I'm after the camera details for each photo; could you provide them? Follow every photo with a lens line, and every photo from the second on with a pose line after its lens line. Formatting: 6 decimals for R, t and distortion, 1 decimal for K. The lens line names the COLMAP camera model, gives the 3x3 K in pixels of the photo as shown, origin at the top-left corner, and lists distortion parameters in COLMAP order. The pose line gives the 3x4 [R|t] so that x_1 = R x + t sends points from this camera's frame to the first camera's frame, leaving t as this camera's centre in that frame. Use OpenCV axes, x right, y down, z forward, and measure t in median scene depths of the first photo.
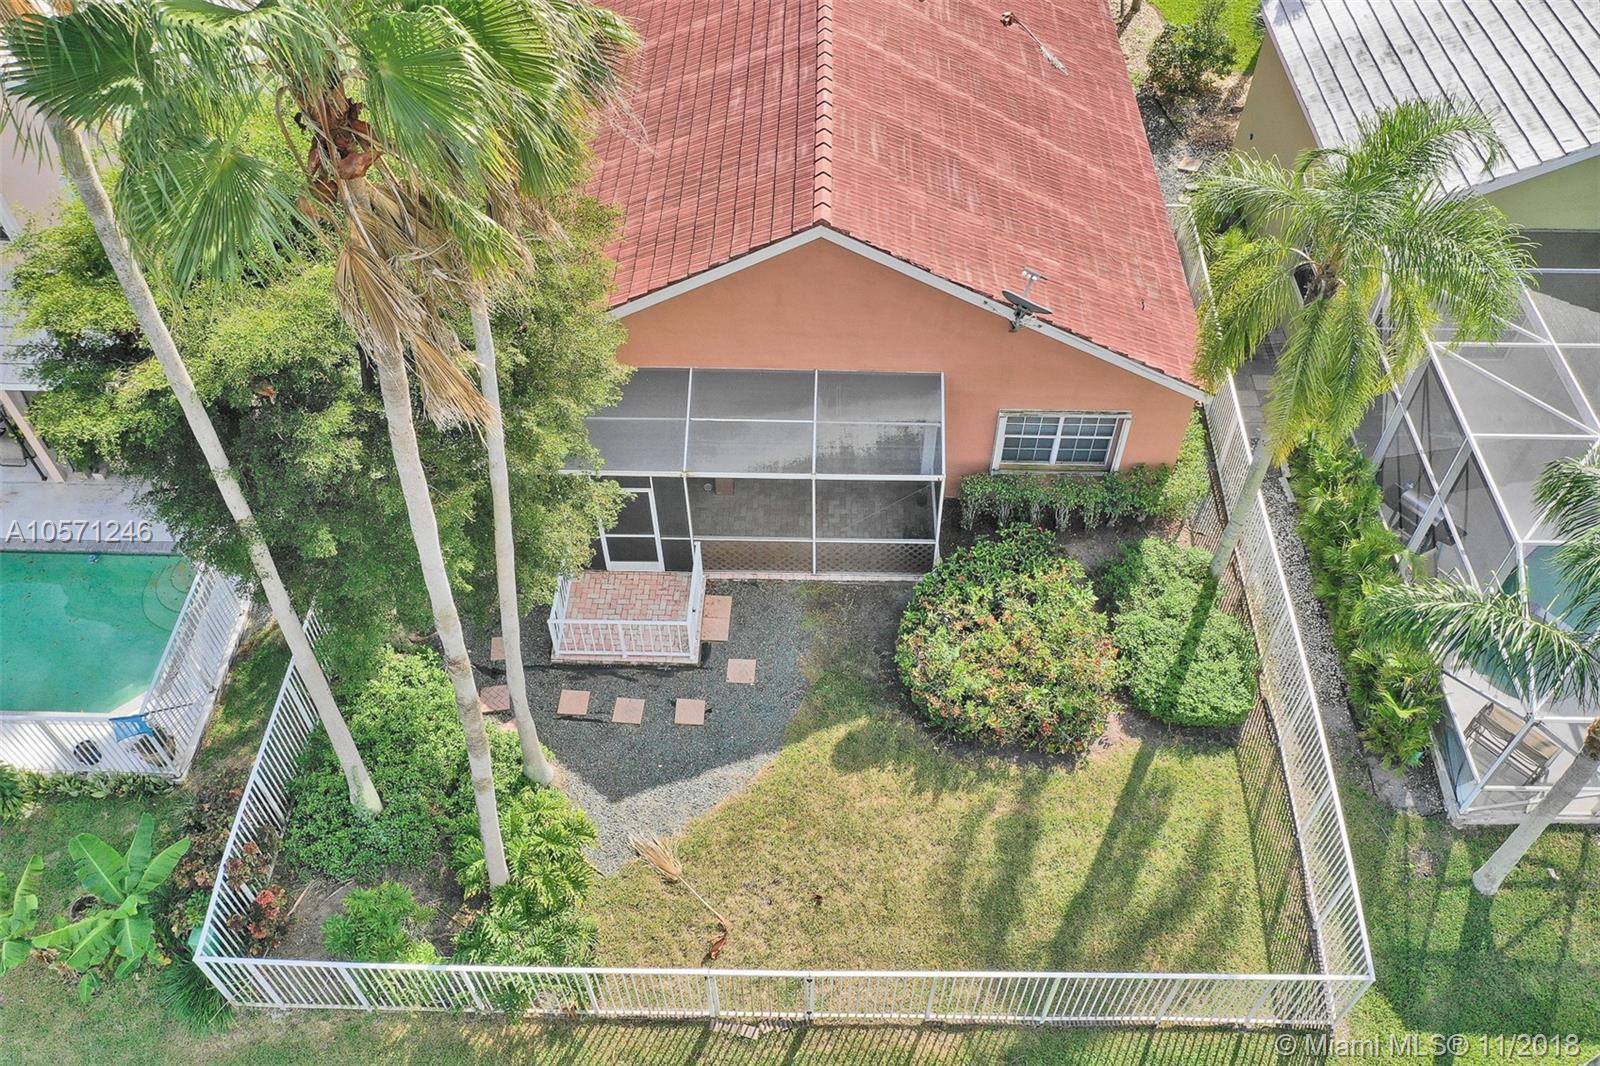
lens RADIAL K [[1270.0, 0, 798.7], [0, 1270.0, 532.8], [0, 0, 1]] dist [-0.014063, 0.007391]
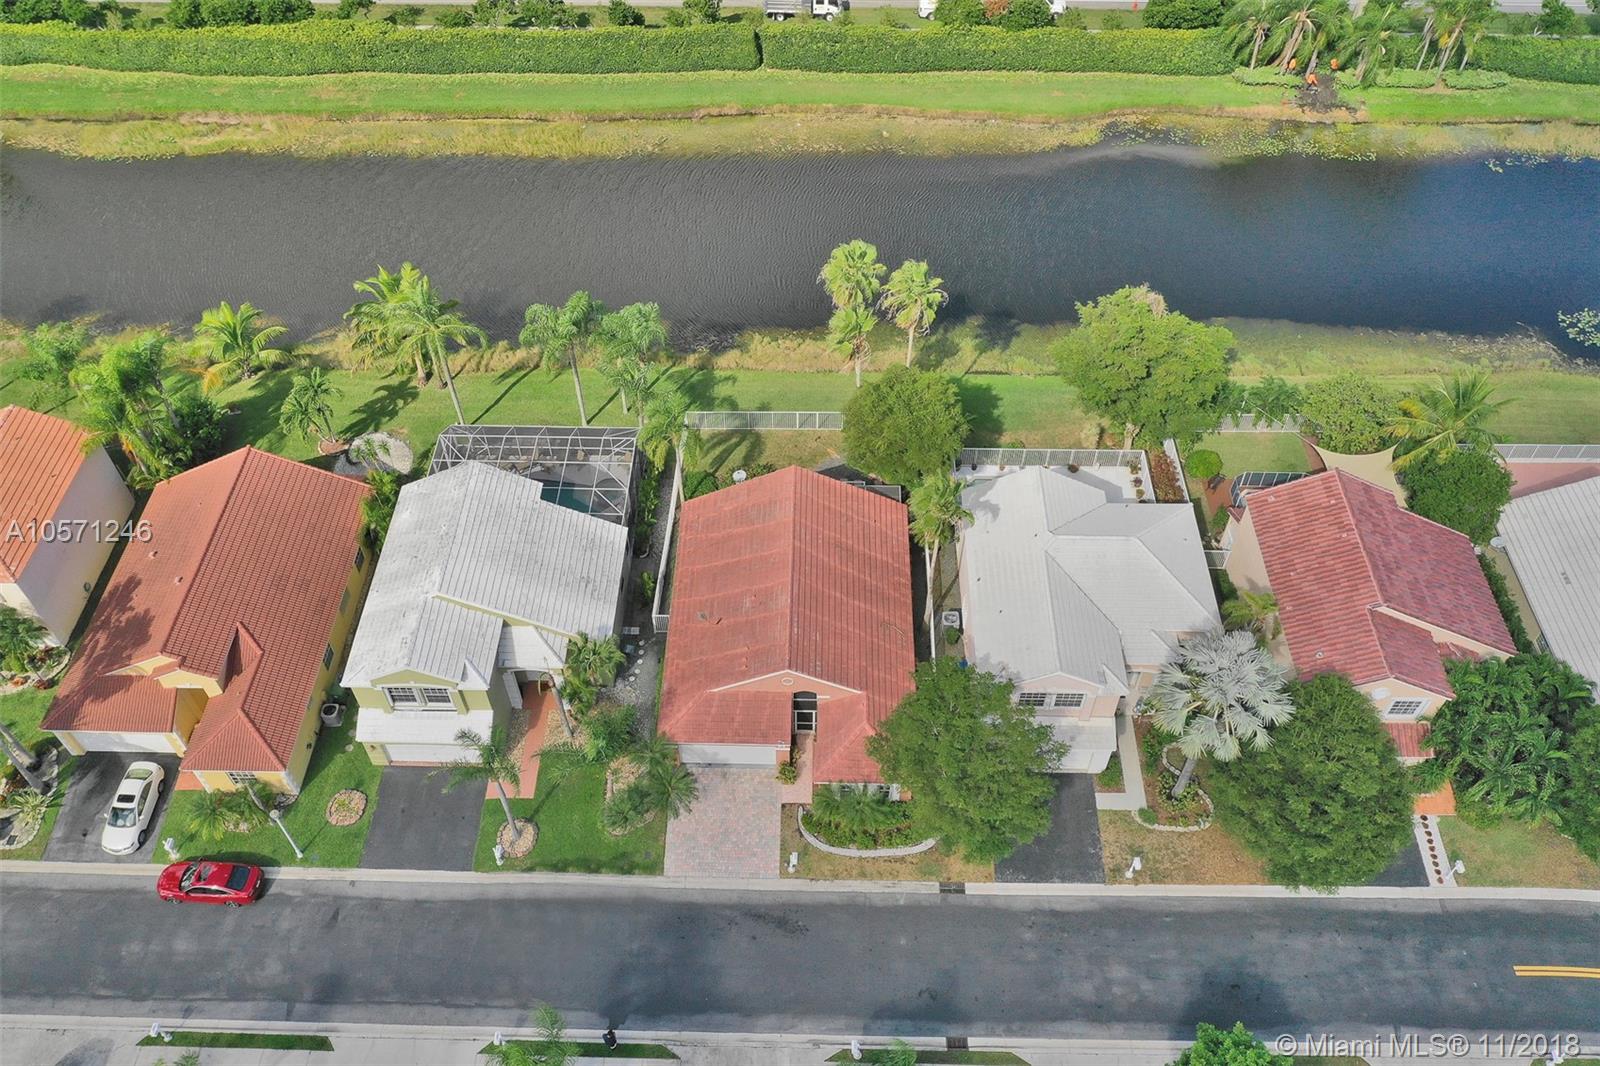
lens RADIAL K [[1270.0, 0, 798.6], [0, 1270.0, 538.3], [0, 0, 1]] dist [-0.014063, 0.007391]
pose [[-0.999985, 0.005093, 0.002044, -0.001909], [0.001283, -0.145173, 0.989405, -3.915178], [0.005336, 0.989393, 0.145164, 0.629470]]
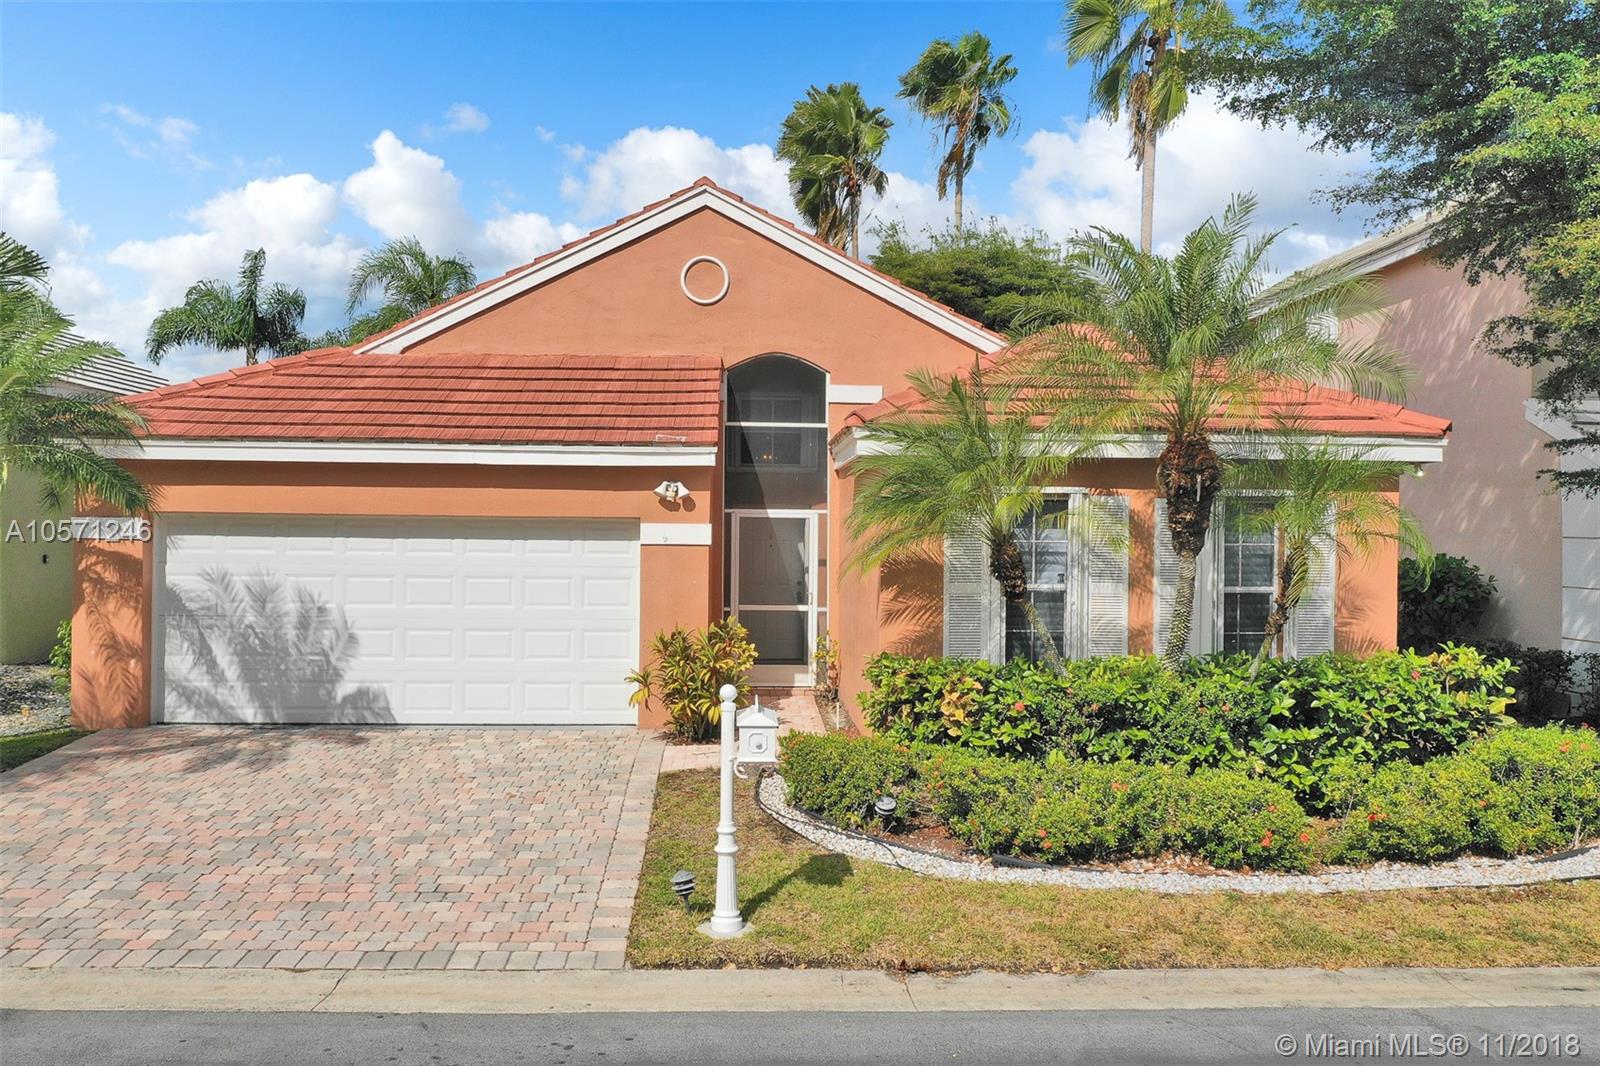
lens RADIAL K [[1270.0, 0, 805.8], [0, 1270.0, 529.4], [0, 0, 1]] dist [-0.014063, 0.007391]
pose [[-0.996509, -0.010305, -0.082842, 0.036597], [-0.069351, 0.654595, 0.752792, -1.224675], [0.046471, 0.755909, -0.653025, 2.094143]]
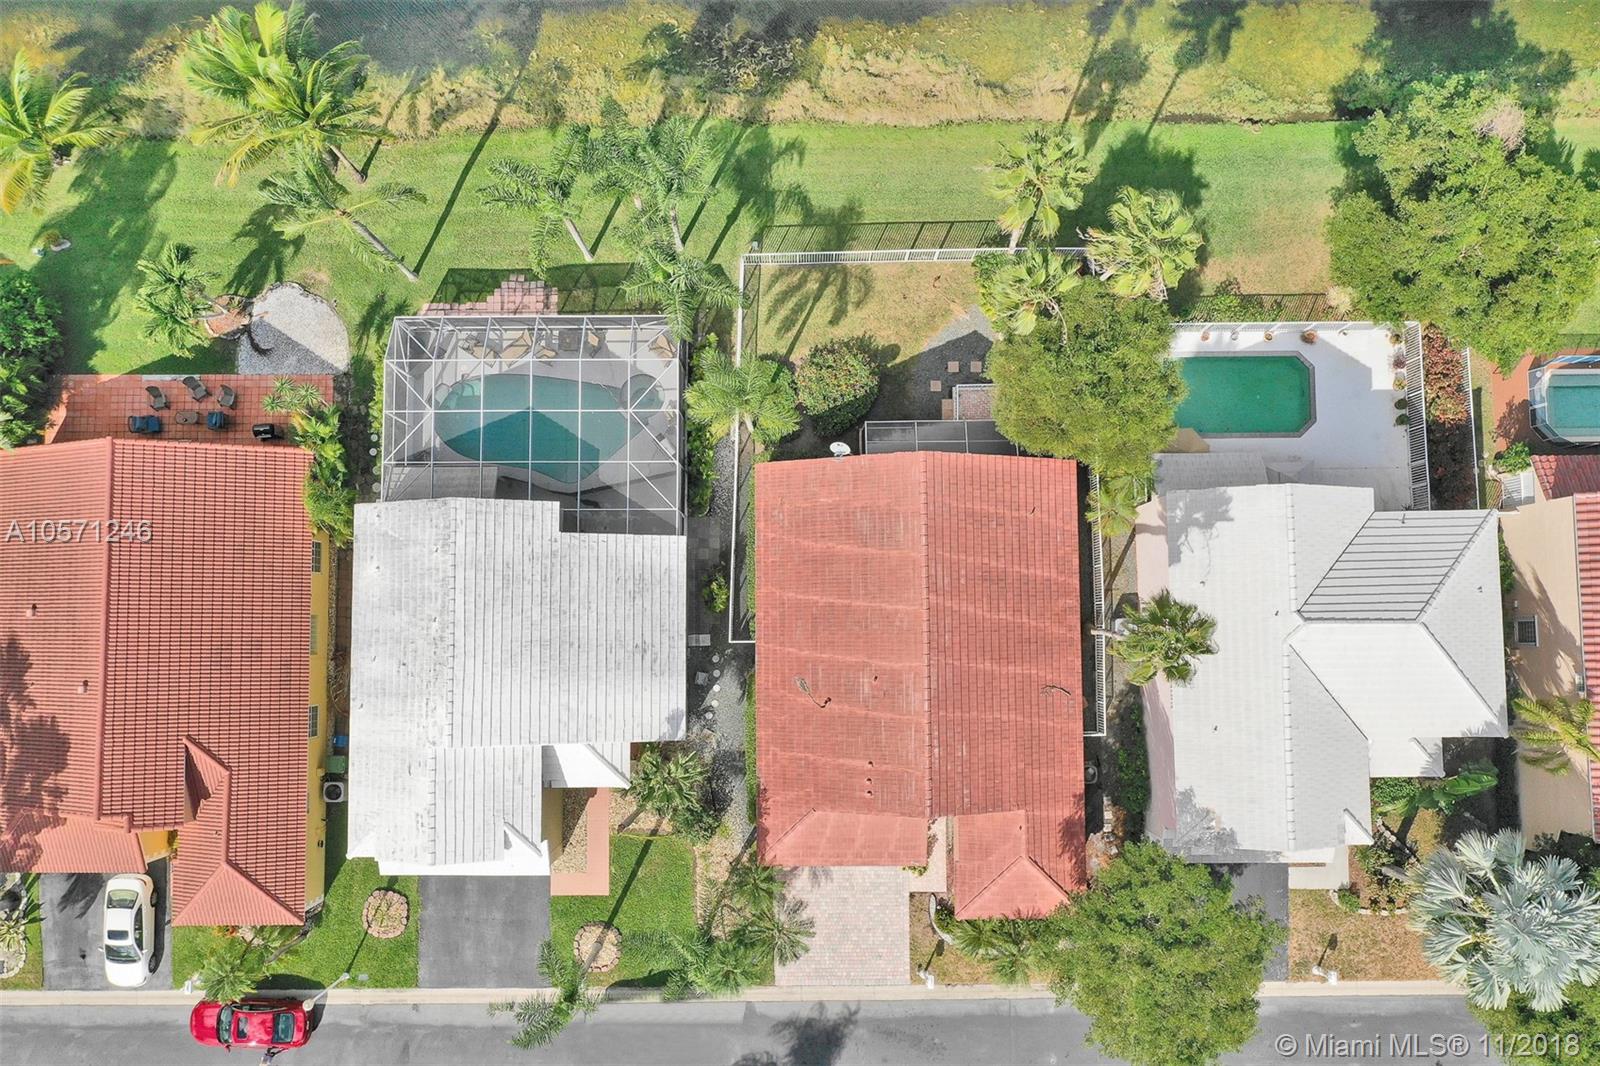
lens RADIAL K [[1270.0, 0, 796.0], [0, 1270.0, 541.2], [0, 0, 1]] dist [-0.014063, 0.007391]
pose [[-0.999449, 0.032973, 0.003922, 0.263682], [-0.020511, -0.705928, 0.707987, -2.130035], [0.026113, 0.707516, 0.706215, -0.694618]]
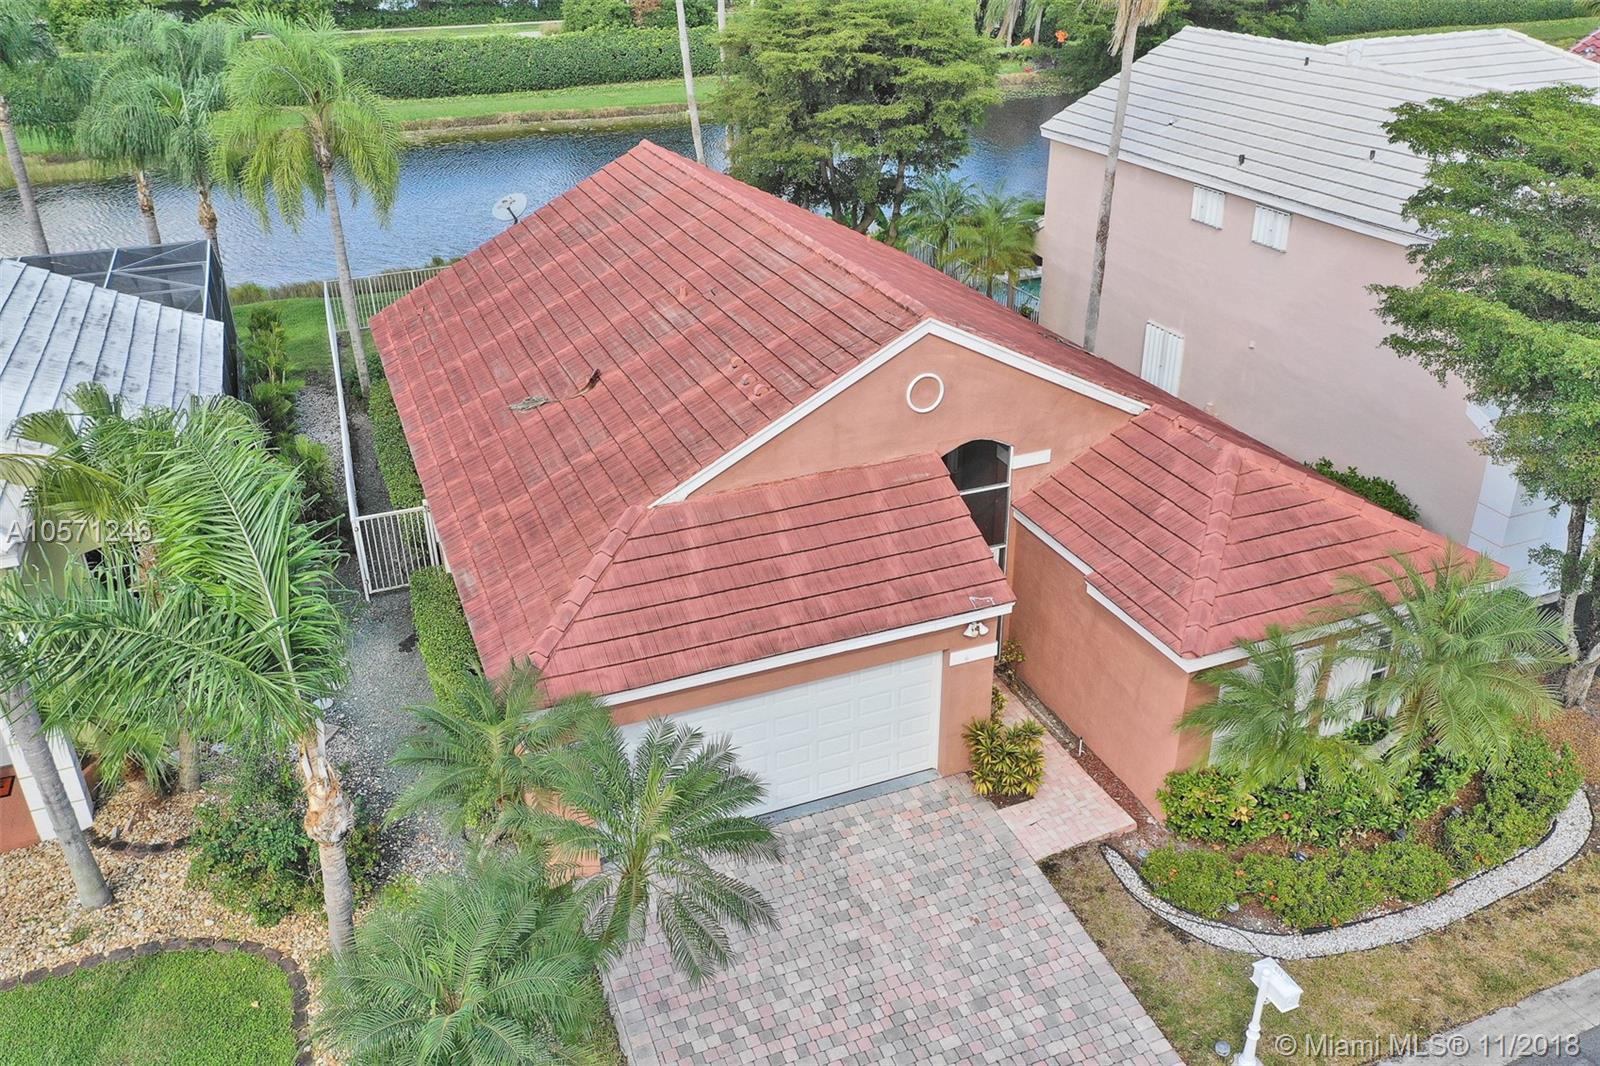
lens RADIAL K [[1270.0, 0, 803.7], [0, 1270.0, 532.4], [0, 0, 1]] dist [-0.014063, 0.007391]
pose [[-0.916478, 0.194814, -0.349451, 0.452891], [-0.293139, 0.267459, 0.917897, -1.518115], [0.272284, 0.943670, -0.188013, 1.709325]]
